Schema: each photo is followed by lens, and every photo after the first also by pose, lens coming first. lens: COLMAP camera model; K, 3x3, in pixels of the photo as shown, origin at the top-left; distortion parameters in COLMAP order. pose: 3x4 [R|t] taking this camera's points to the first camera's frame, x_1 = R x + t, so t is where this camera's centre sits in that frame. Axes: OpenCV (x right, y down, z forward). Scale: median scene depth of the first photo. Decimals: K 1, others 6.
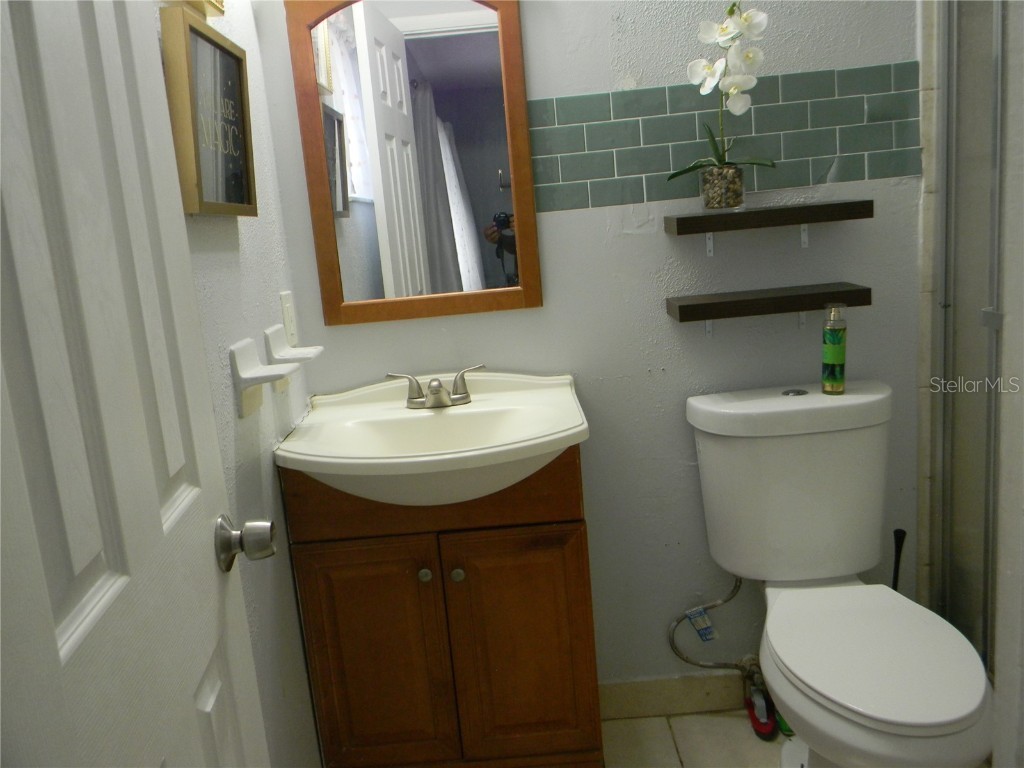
lens RADIAL K [[824.2, 0, 512.6], [0, 824.2, 385.2], [0, 0, 1]] dist [0.019022, -0.025812]
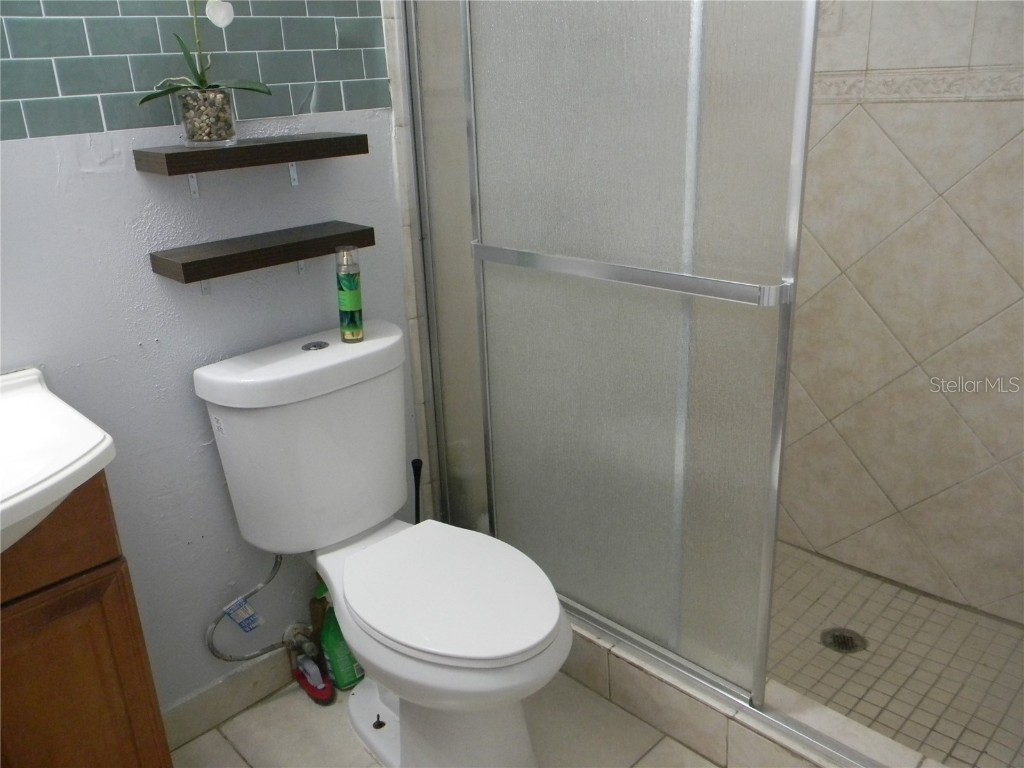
lens RADIAL K [[824.2, 0, 509.7], [0, 824.2, 382.0], [0, 0, 1]] dist [0.019022, -0.025812]
pose [[0.732717, -0.182802, 0.655522, -0.110321], [0.119905, 0.982856, 0.140058, -0.054427], [-0.669887, -0.024023, 0.742074, 0.169243]]
